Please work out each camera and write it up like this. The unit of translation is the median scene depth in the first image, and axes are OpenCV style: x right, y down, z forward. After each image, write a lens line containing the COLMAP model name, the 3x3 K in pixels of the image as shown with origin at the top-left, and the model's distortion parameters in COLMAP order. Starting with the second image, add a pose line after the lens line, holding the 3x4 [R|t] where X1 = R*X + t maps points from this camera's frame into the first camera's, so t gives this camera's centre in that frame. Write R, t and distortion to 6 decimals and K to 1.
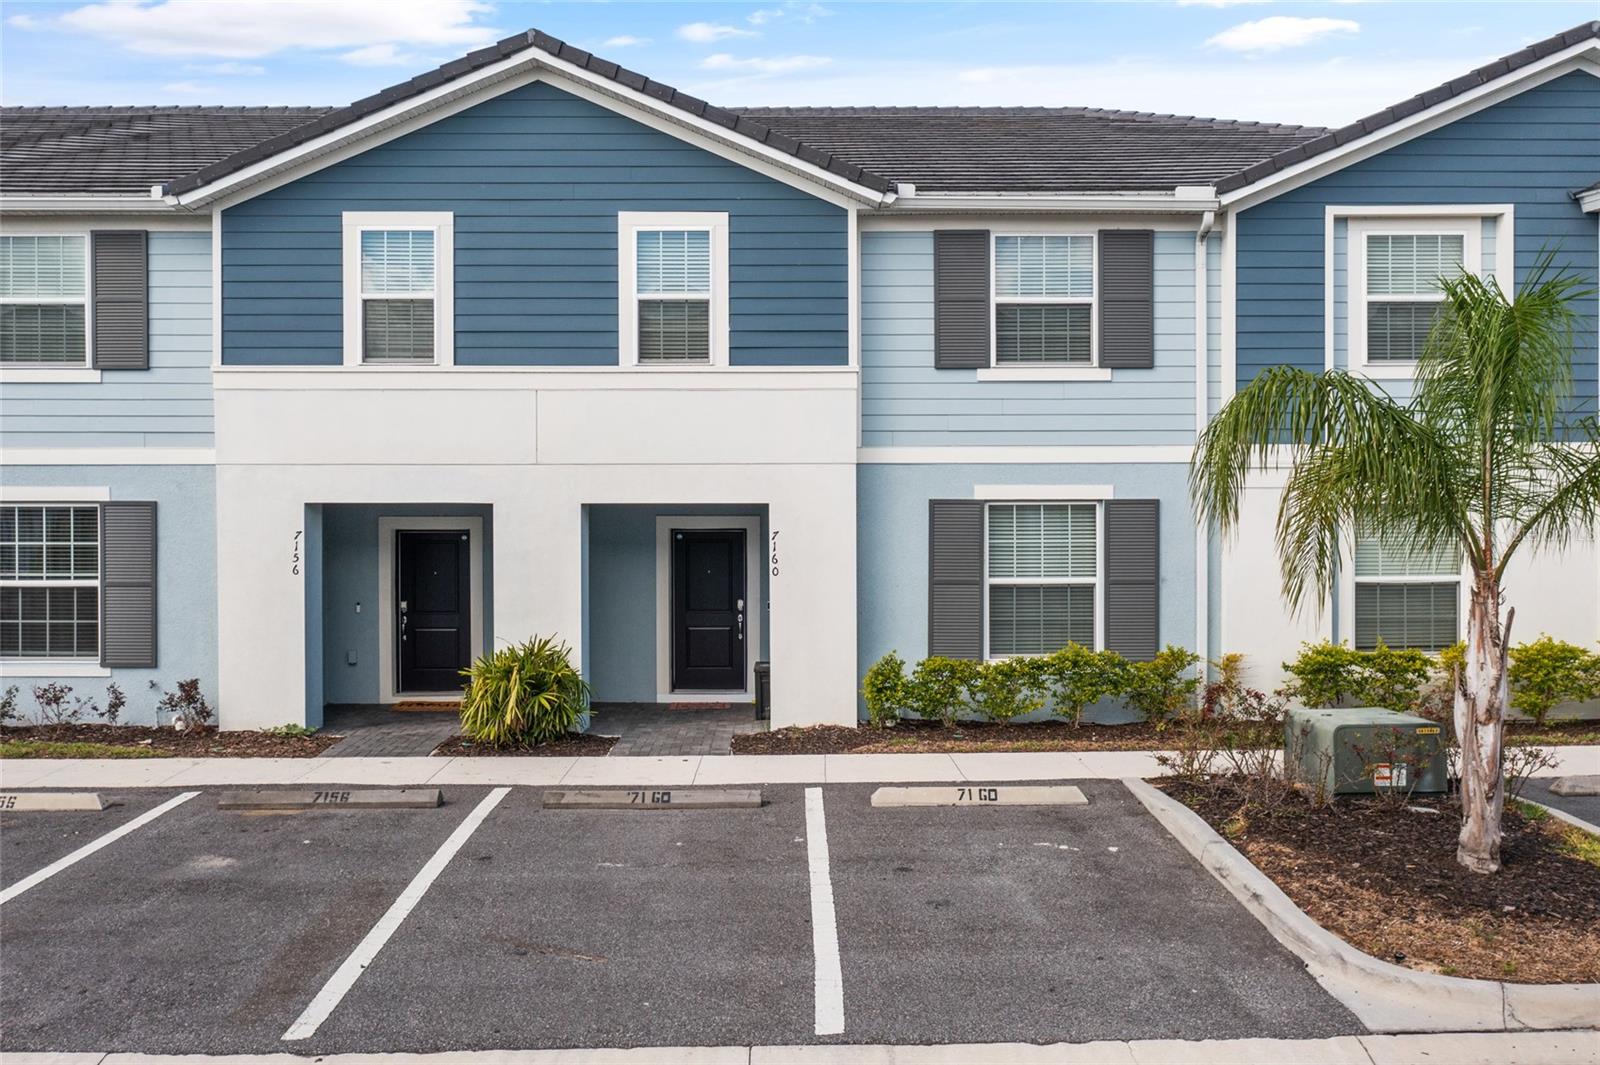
lens RADIAL K [[1262.9, 0, 800.7], [0, 1262.9, 530.8], [0, 0, 1]] dist [0.000866, -0.004146]
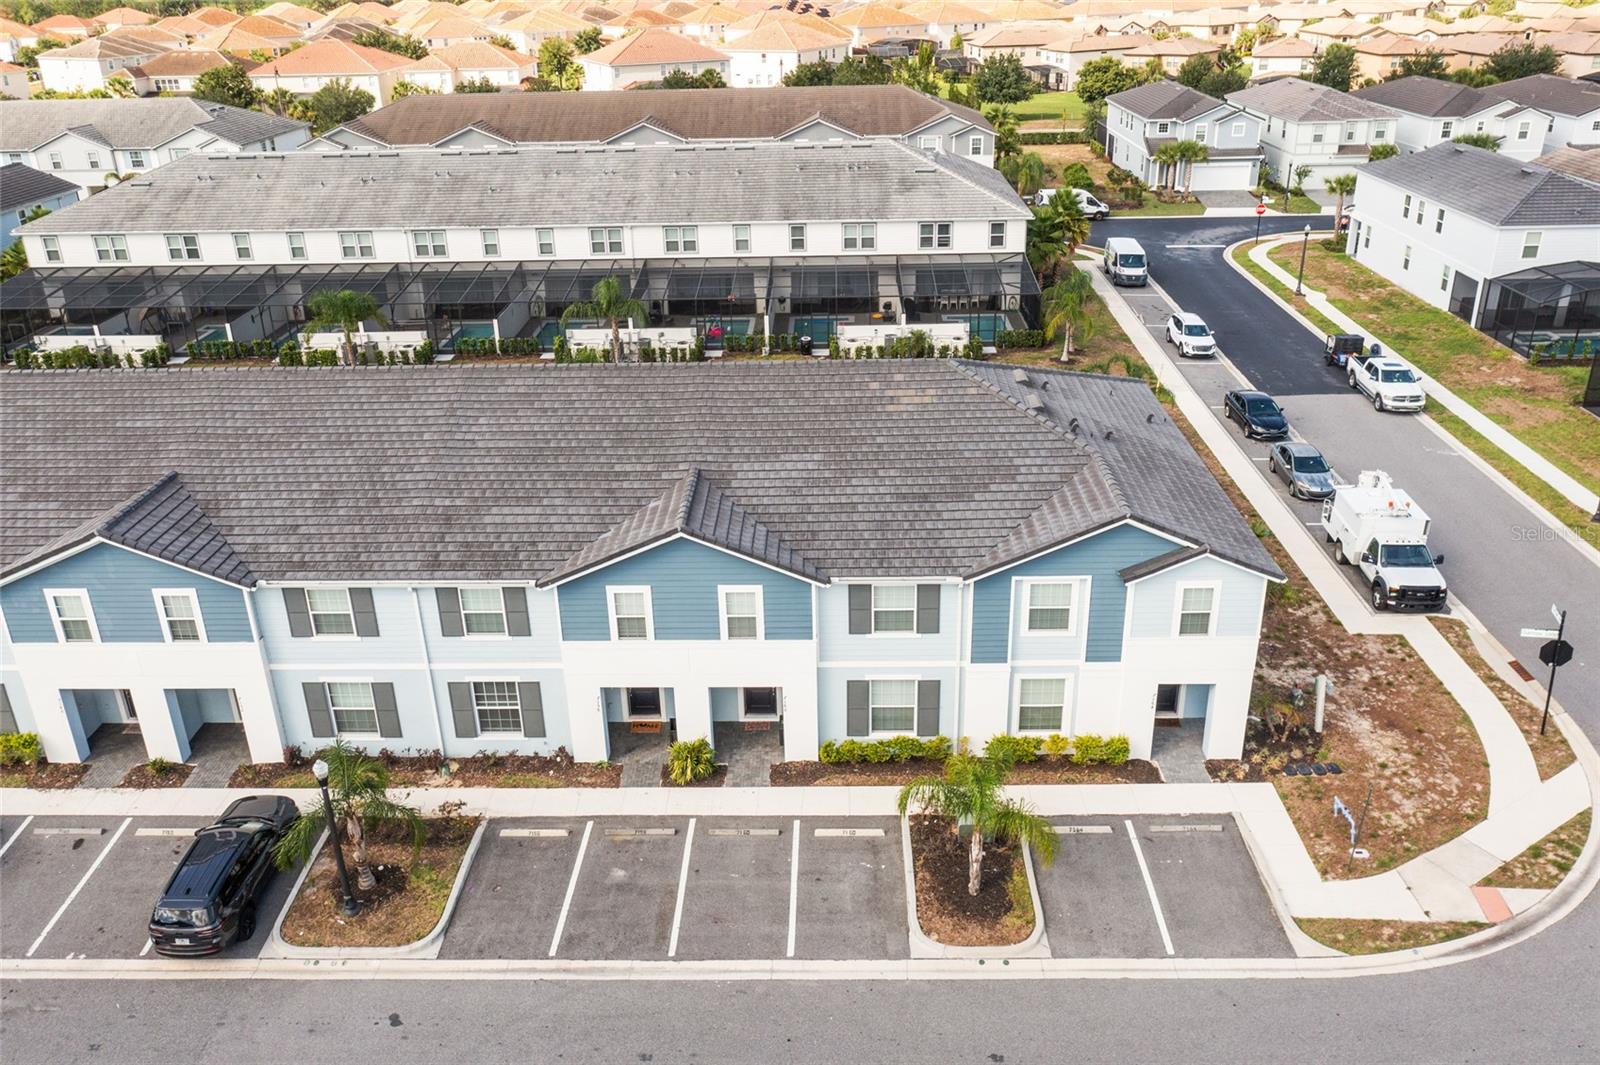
lens RADIAL K [[1262.9, 0, 807.3], [0, 1262.9, 533.1], [0, 0, 1]] dist [0.000866, -0.004146]
pose [[0.999255, -0.001393, -0.038578, 0.122971], [0.016912, 0.914128, 0.405074, -1.324268], [0.034701, -0.405424, 0.913470, -1.178201]]
